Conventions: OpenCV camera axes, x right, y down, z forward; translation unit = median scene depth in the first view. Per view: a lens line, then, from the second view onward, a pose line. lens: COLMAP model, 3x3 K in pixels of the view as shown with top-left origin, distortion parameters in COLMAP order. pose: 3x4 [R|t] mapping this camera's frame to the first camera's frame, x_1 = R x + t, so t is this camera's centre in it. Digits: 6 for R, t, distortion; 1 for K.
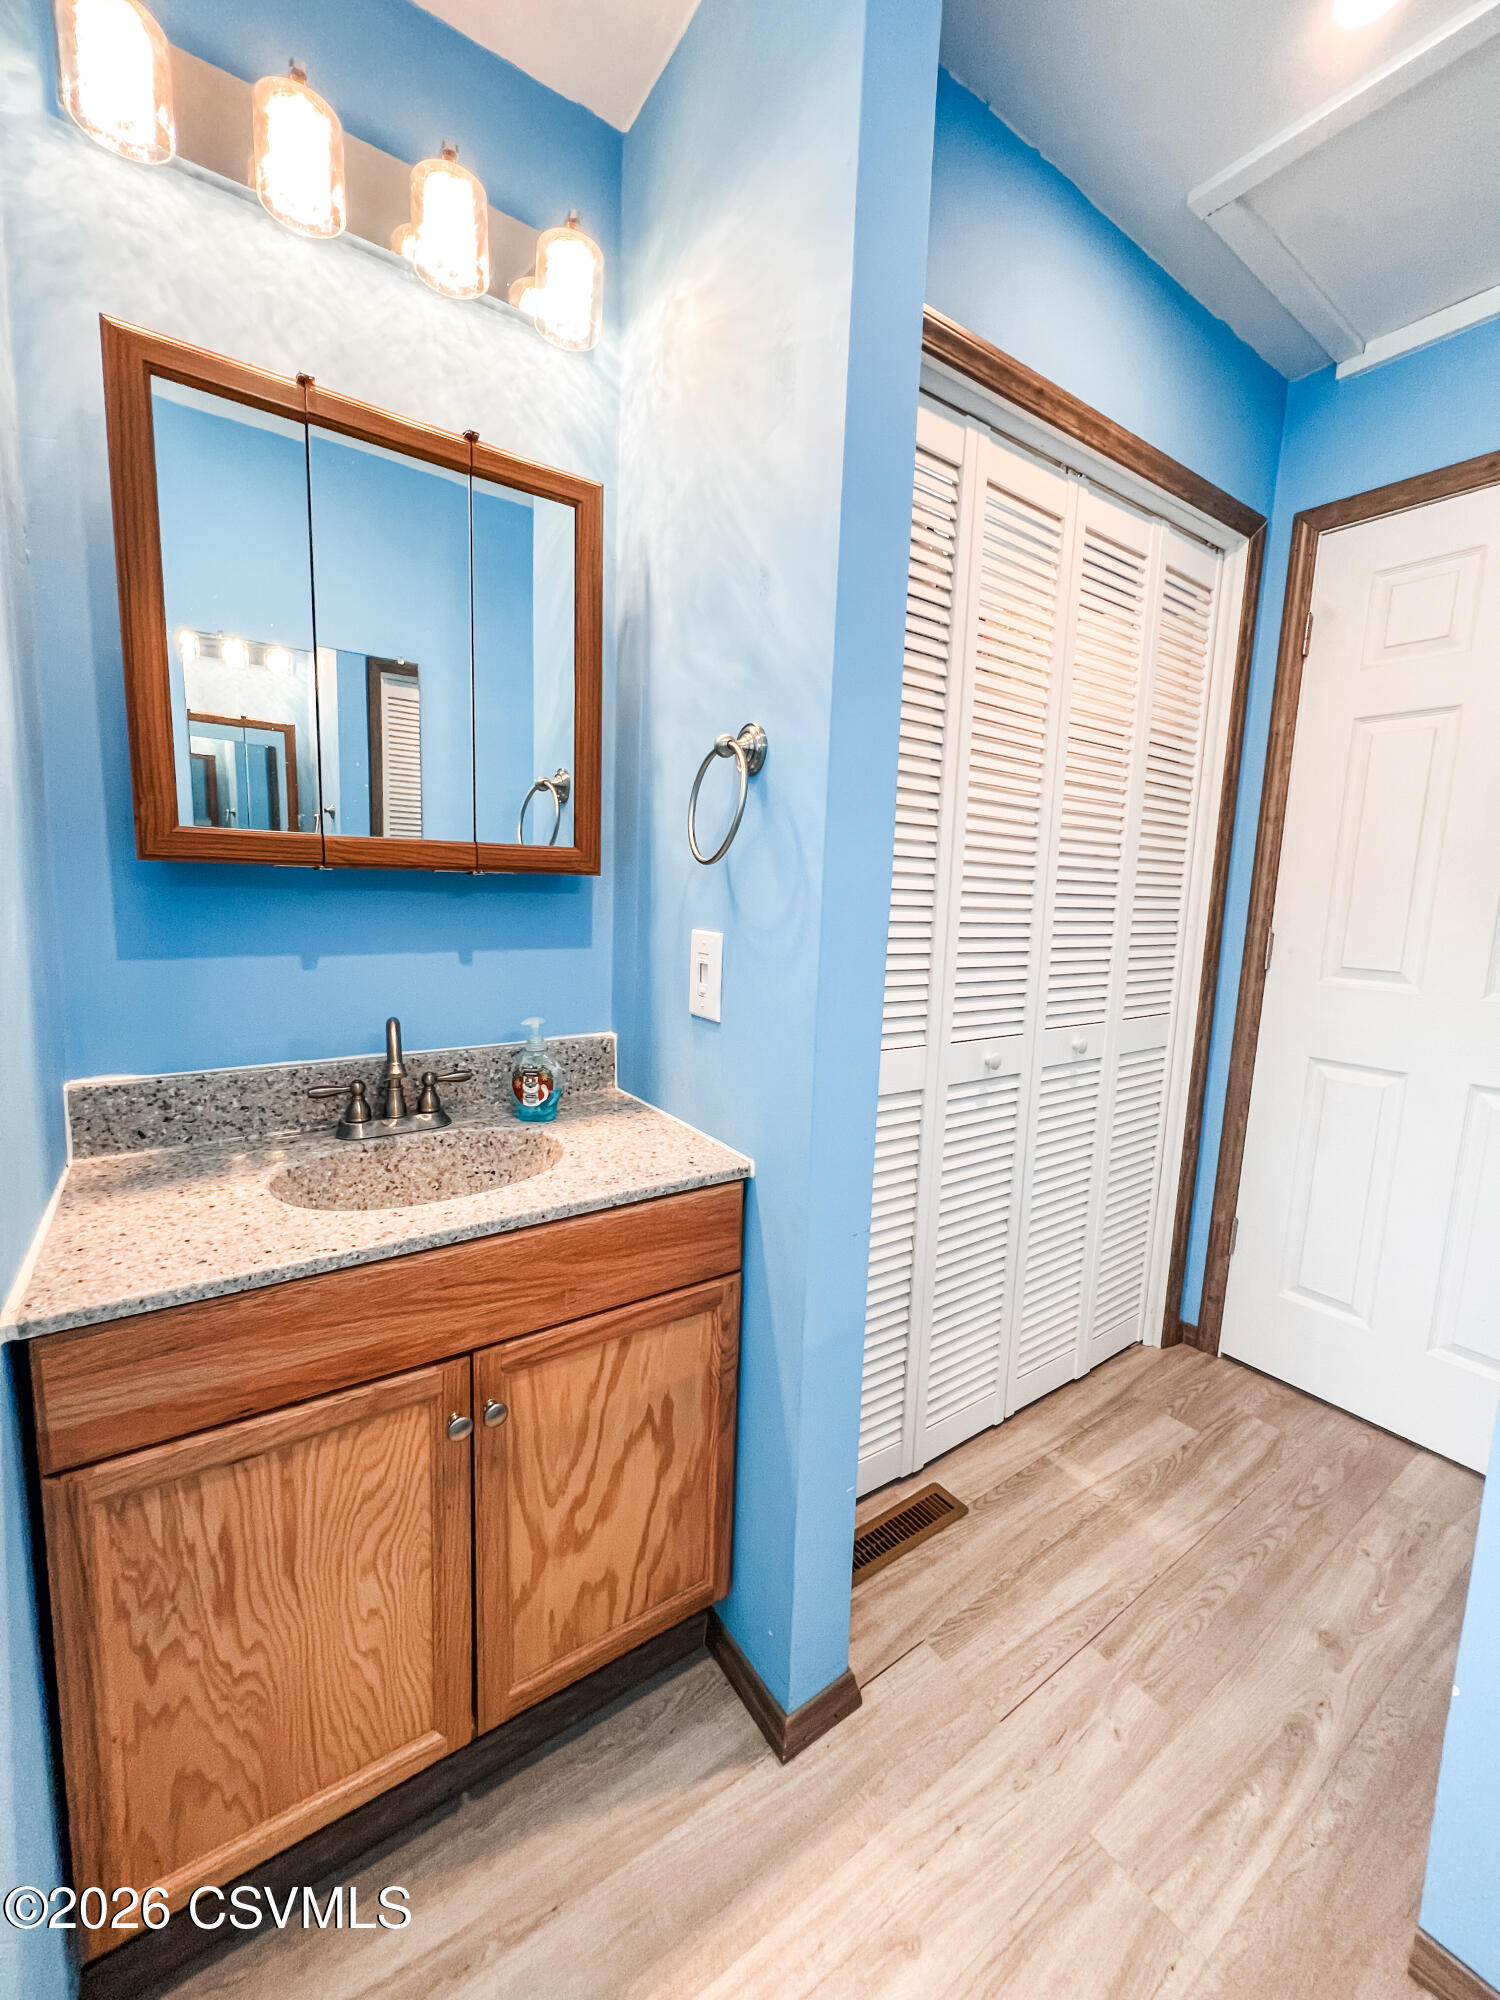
lens RADIAL K [[797.2, 0, 757.8], [0, 797.2, 994.0], [0, 0, 1]] dist [-0.003722, 0.000654]
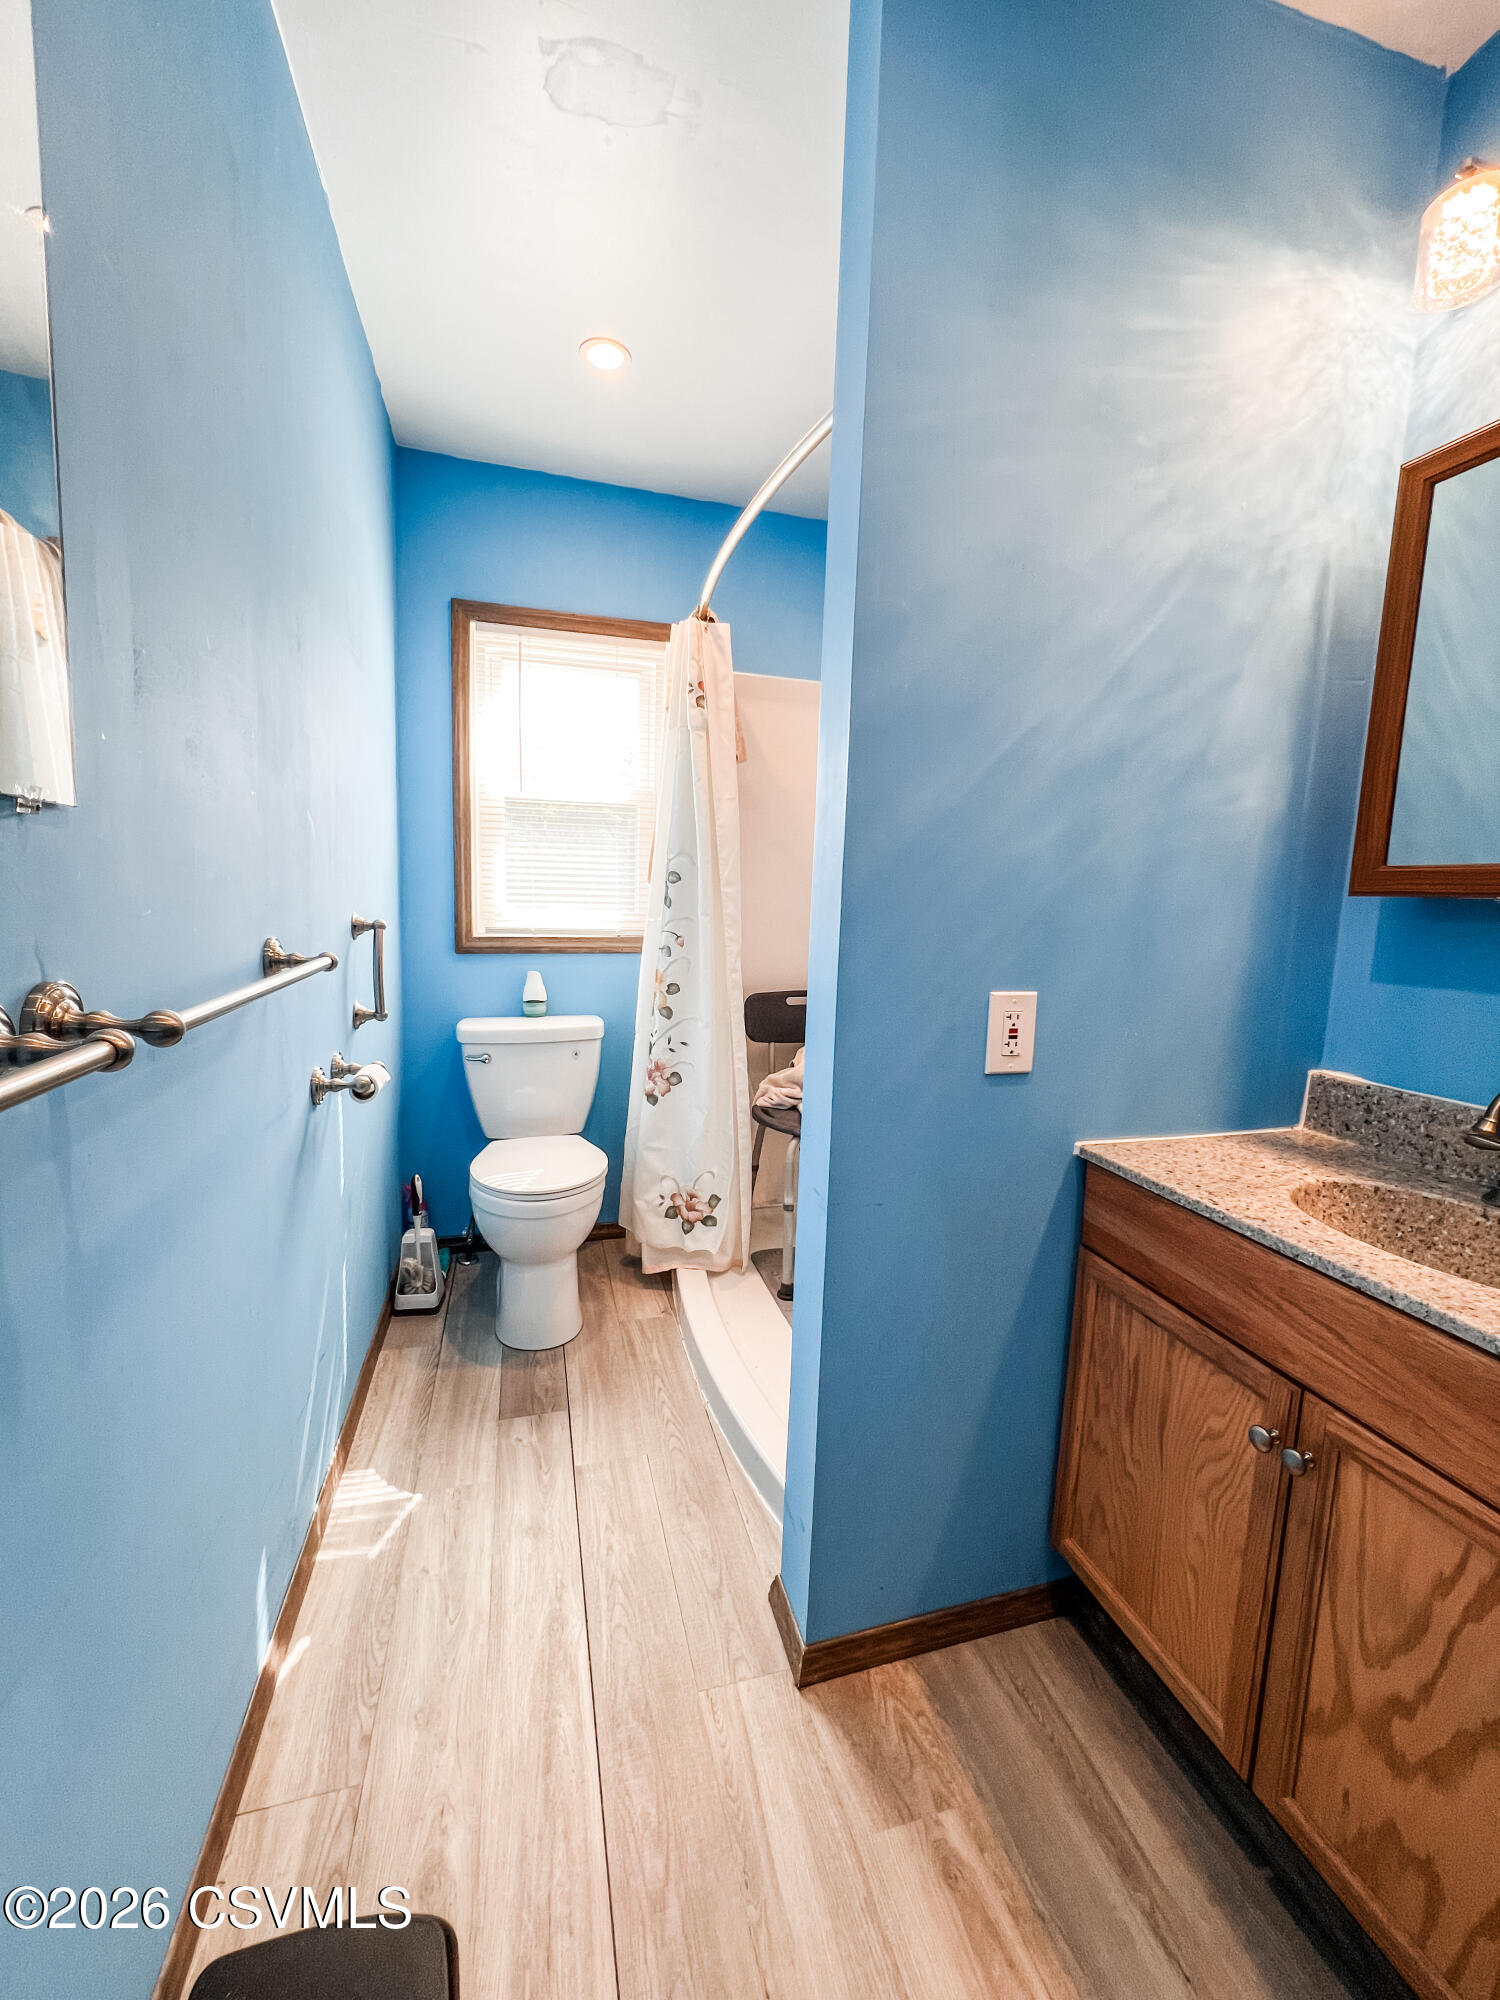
lens RADIAL K [[797.2, 0, 757.8], [0, 797.2, 994.0], [0, 0, 1]] dist [-0.003722, 0.000654]
pose [[-0.322536, 0.072737, -0.943758, 0.677657], [-0.170660, 0.976236, 0.133564, -0.028360], [0.931046, 0.204141, -0.302458, 0.541585]]
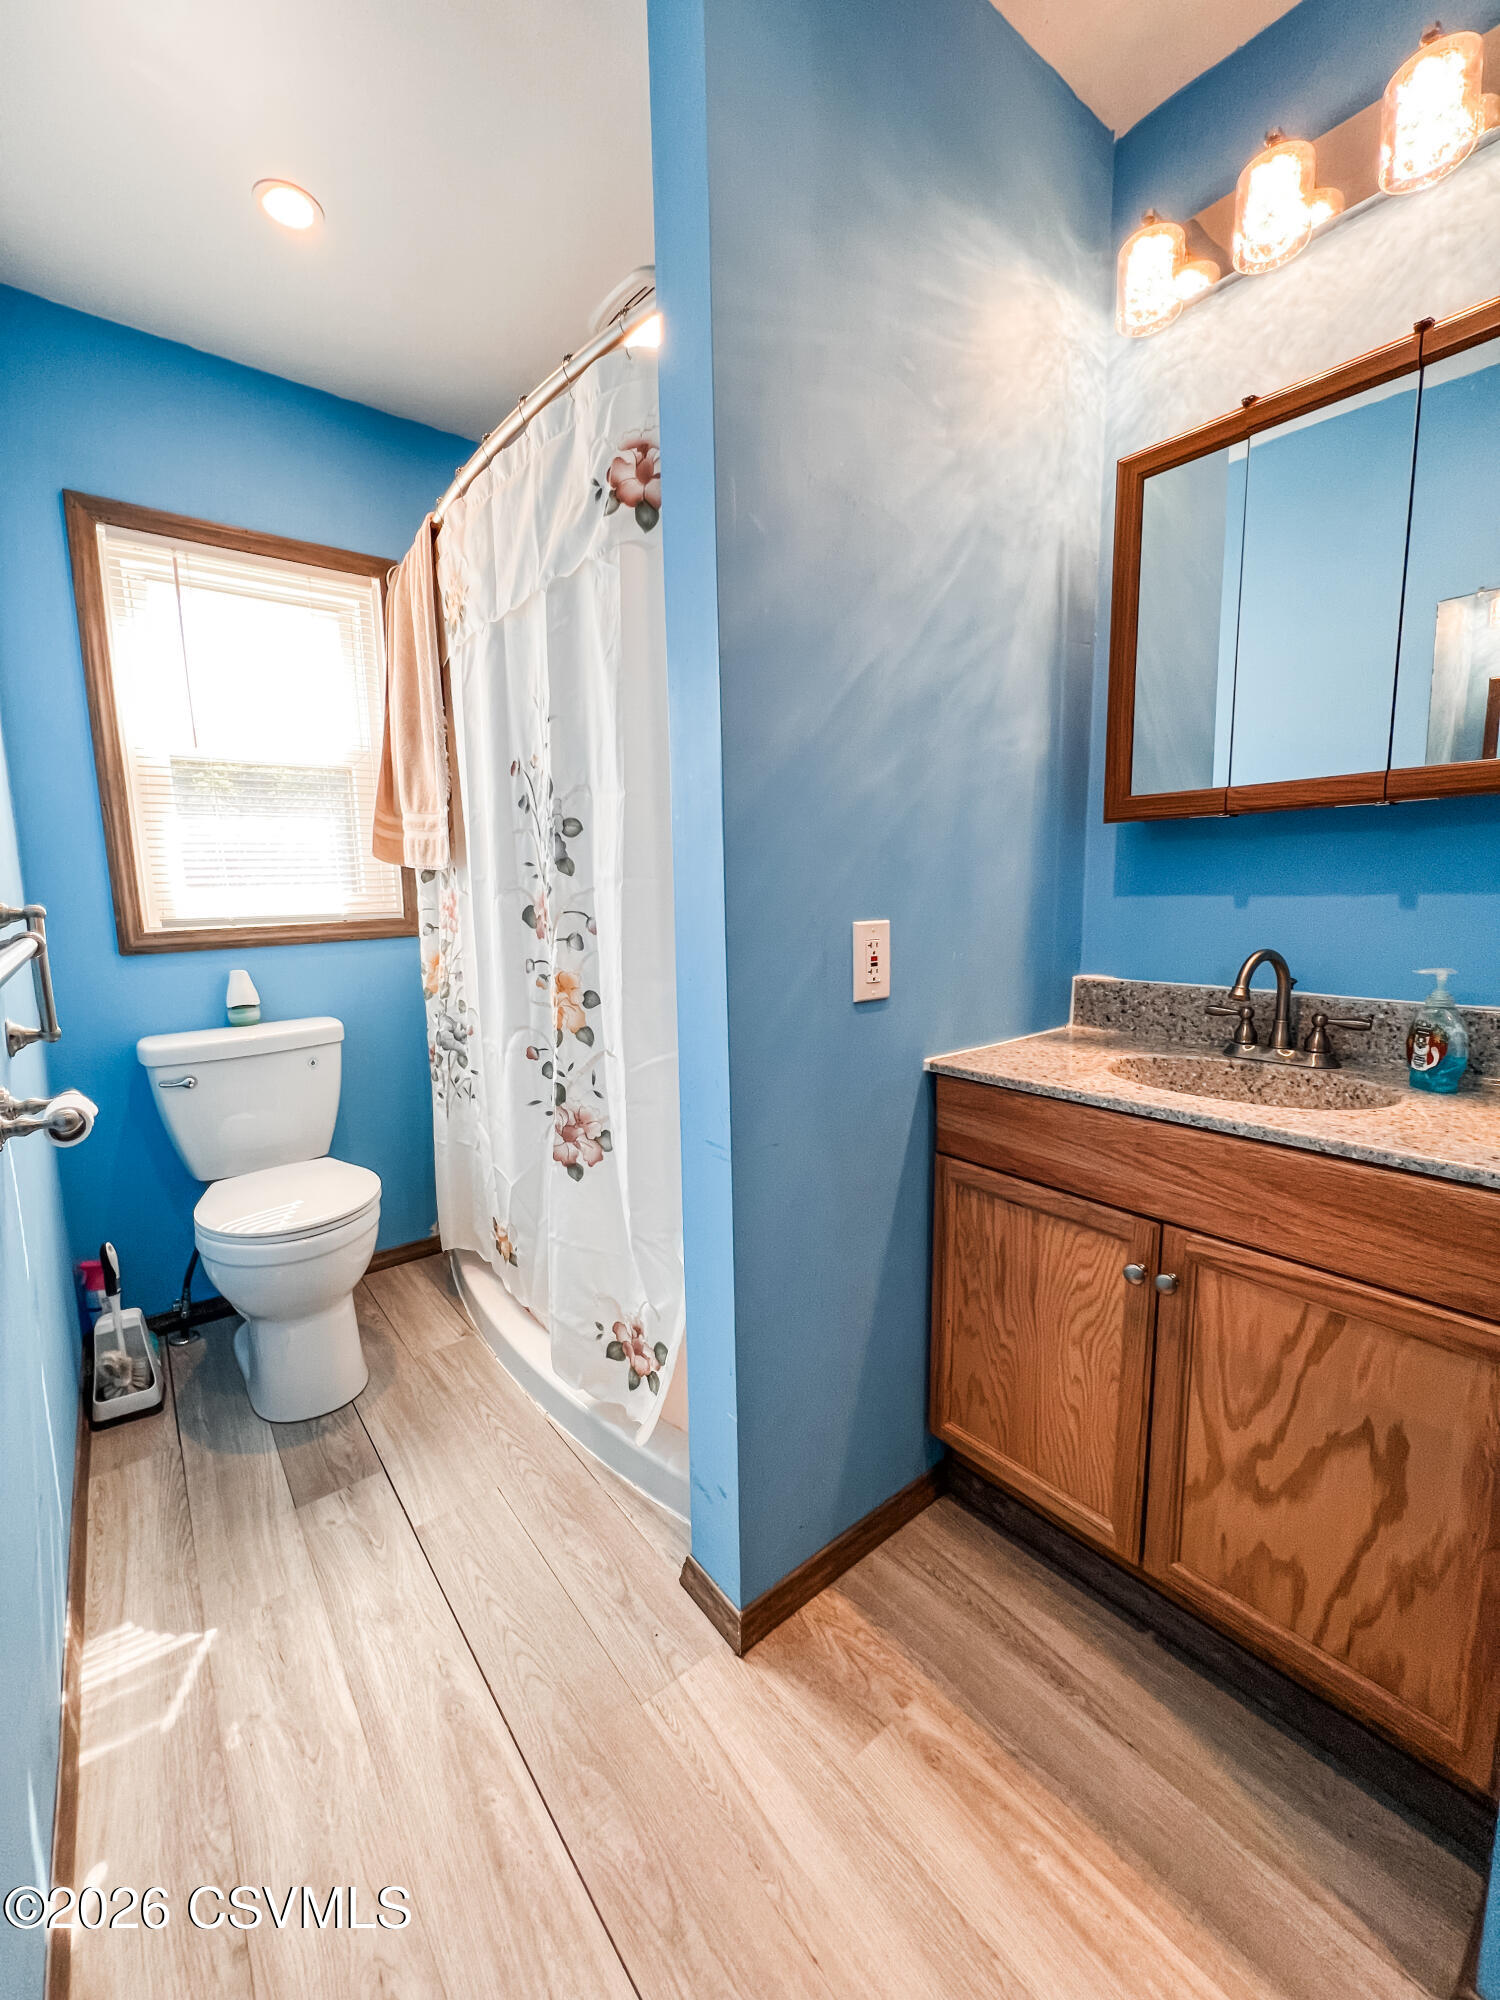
lens RADIAL K [[797.2, 0, 757.8], [0, 797.2, 994.0], [0, 0, 1]] dist [-0.003722, 0.000654]
pose [[0.068531, 0.099229, -0.992702, 0.659024], [-0.114067, 0.989295, 0.091014, 0.081183], [0.991106, 0.106998, 0.079117, 0.277825]]
